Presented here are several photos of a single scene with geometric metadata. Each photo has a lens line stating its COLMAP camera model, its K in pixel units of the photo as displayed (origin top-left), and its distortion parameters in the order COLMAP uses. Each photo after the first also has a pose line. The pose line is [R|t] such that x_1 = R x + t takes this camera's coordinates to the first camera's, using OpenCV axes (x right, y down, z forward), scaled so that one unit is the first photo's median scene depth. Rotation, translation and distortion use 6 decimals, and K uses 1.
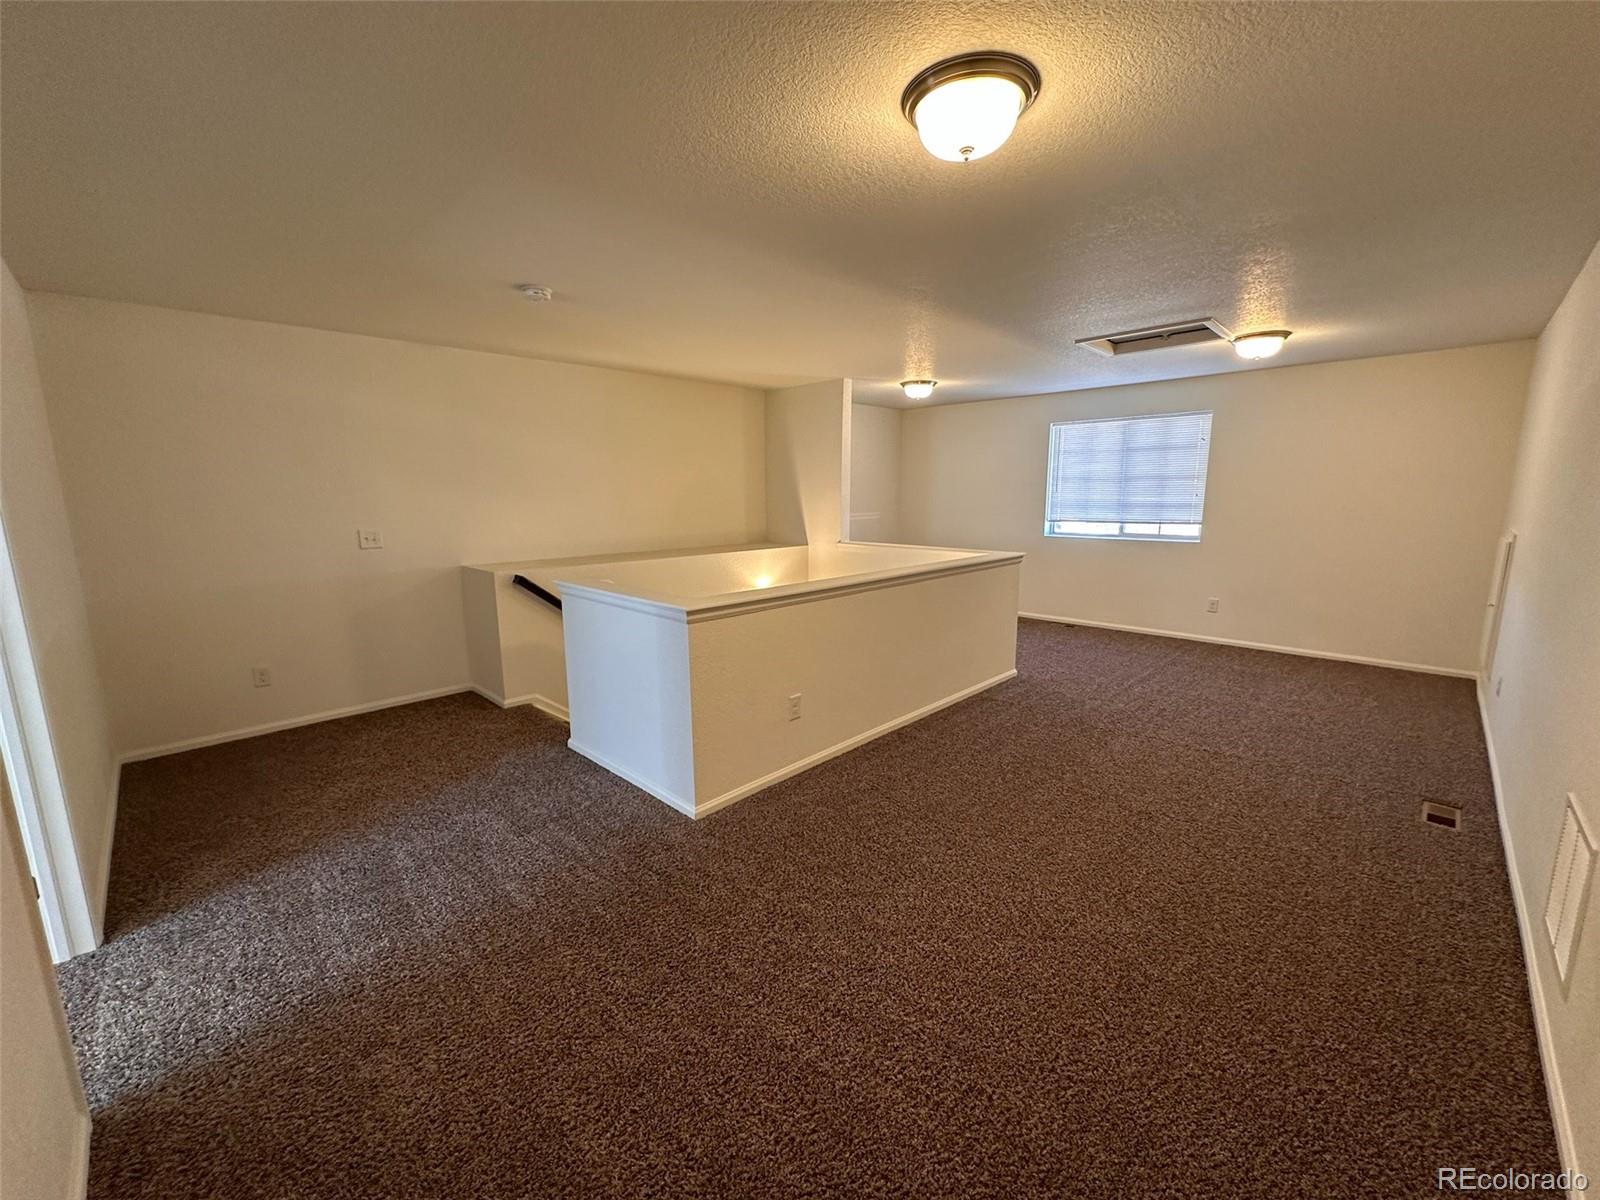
lens RADIAL K [[644.0, 0, 806.3], [0, 644.0, 601.8], [0, 0, 1]] dist [0.000398, 0.000148]
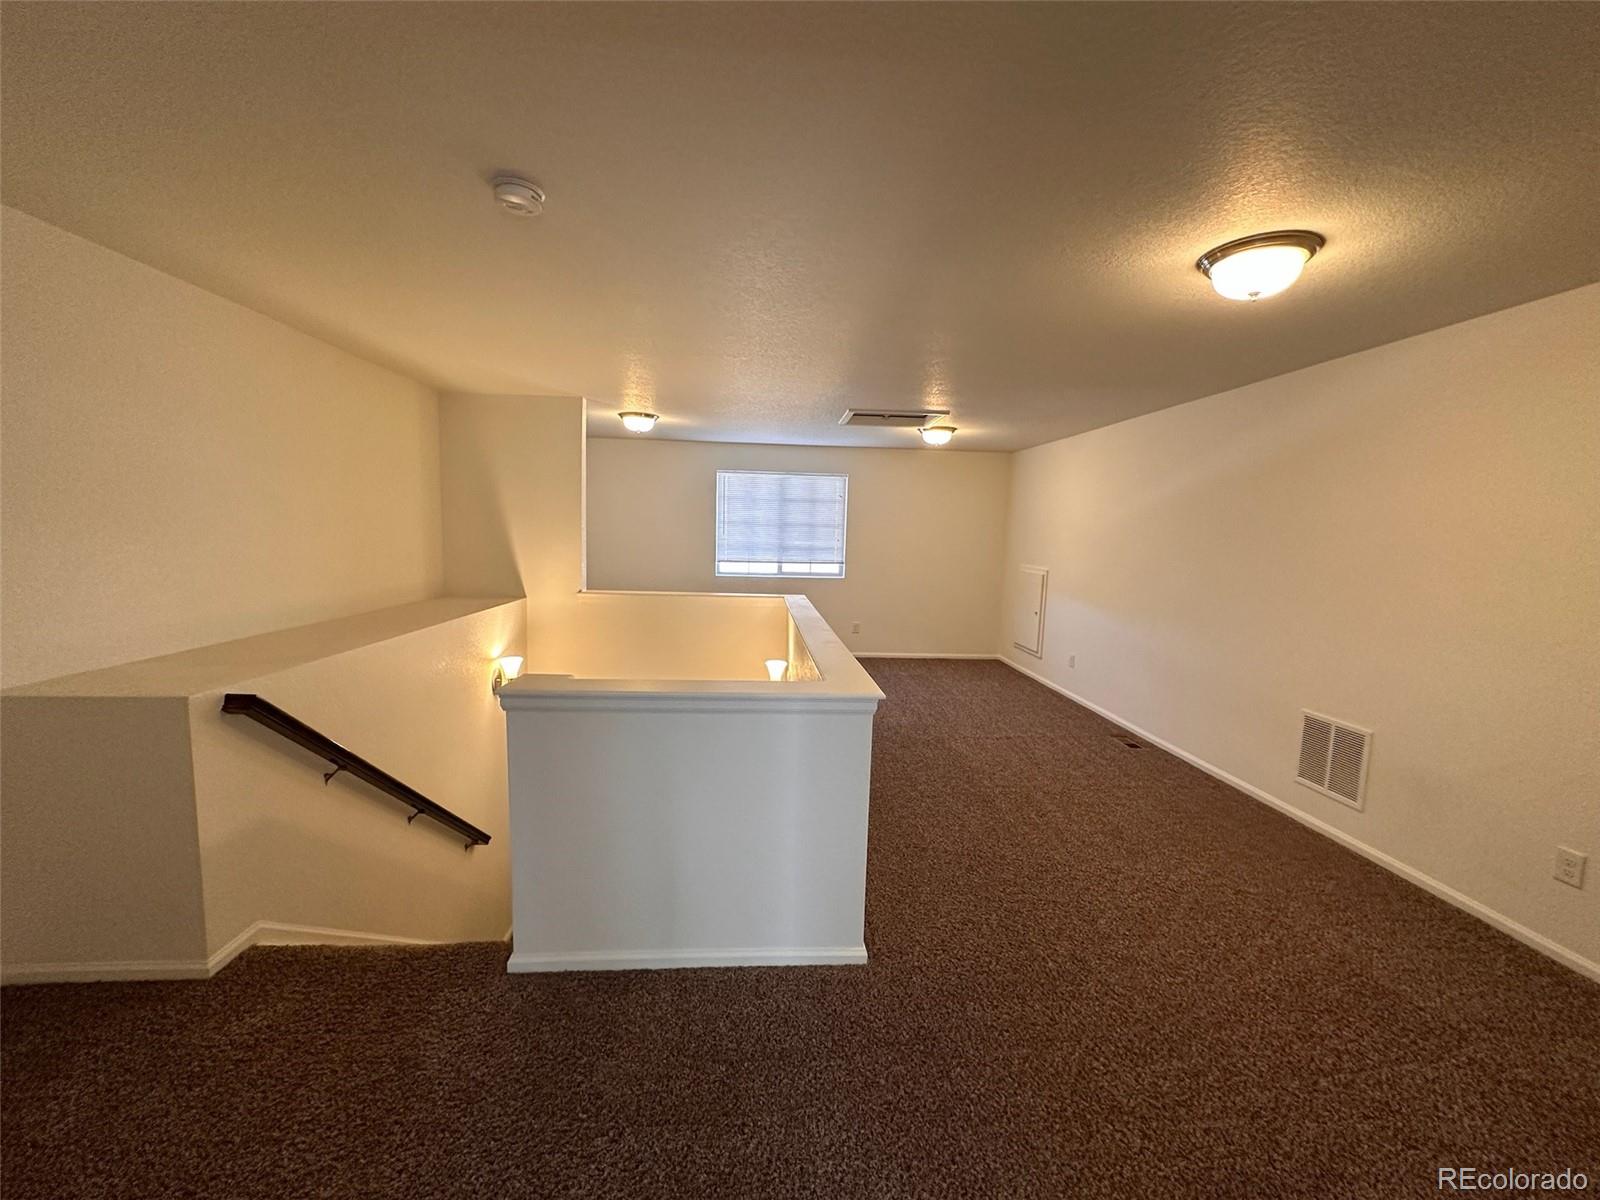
lens RADIAL K [[644.0, 0, 797.3], [0, 644.0, 599.4], [0, 0, 1]] dist [0.000398, 0.000148]
pose [[0.666402, -0.056873, 0.743420, -0.360917], [0.097439, 0.995178, -0.011212, -0.045384], [-0.739198, 0.079910, 0.668730, 0.234160]]
